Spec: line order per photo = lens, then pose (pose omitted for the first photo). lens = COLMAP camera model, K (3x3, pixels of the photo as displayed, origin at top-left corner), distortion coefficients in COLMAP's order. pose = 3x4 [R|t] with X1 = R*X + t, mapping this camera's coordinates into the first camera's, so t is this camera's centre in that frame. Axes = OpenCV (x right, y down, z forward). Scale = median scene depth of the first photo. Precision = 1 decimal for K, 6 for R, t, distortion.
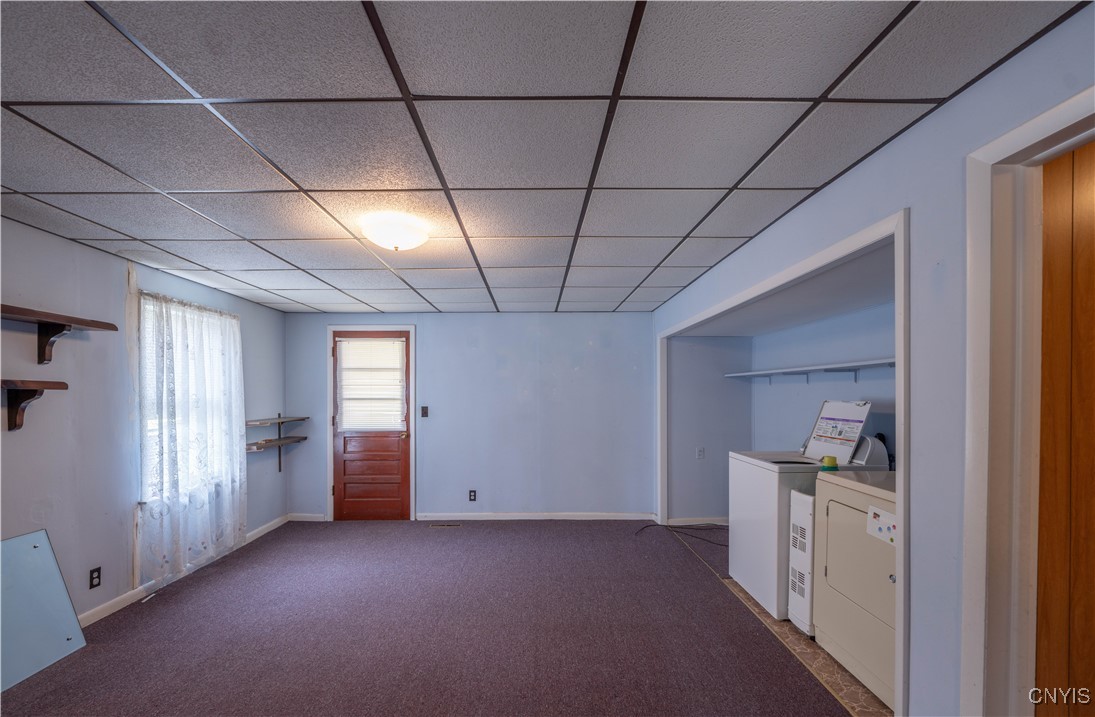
lens RADIAL K [[470.3, 0, 544.8], [0, 470.3, 404.7], [0, 0, 1]] dist [0.002289, -0.000088]
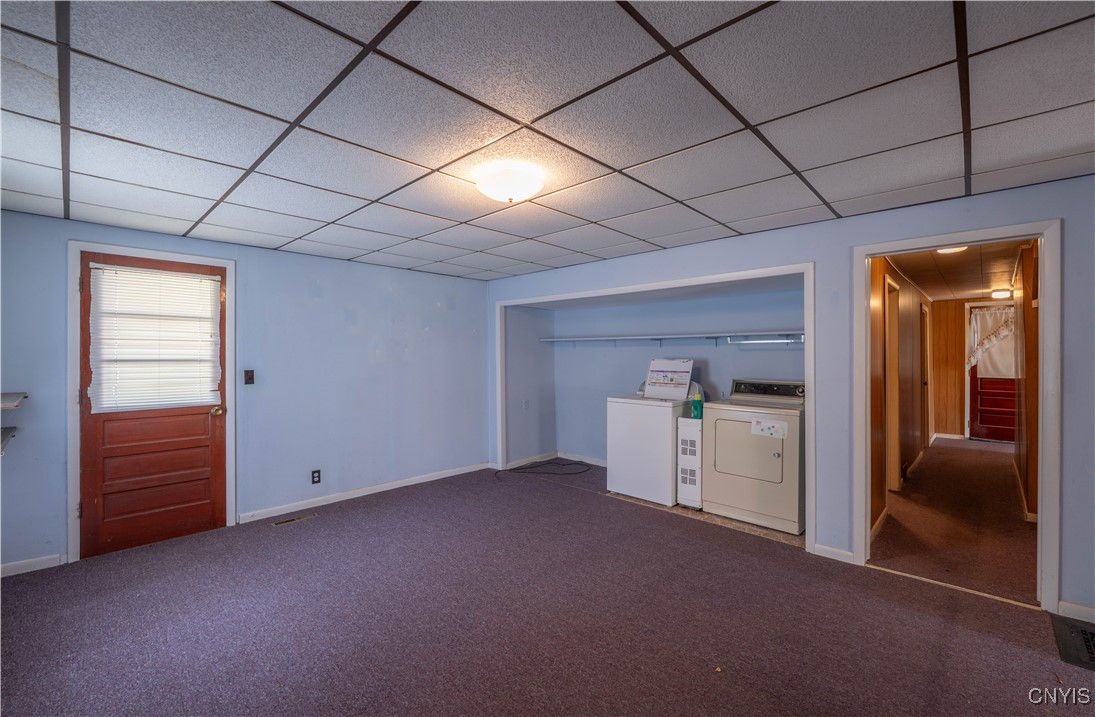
lens RADIAL K [[453.6, 0, 547.5], [0, 453.6, 358.5], [0, 0, 1]] dist [-0.002377, -0.000602]
pose [[0.698483, -0.002186, 0.715623, -0.446521], [0.014043, 0.999845, -0.010653, -0.000369], [-0.715489, 0.017490, 0.698405, 0.151374]]
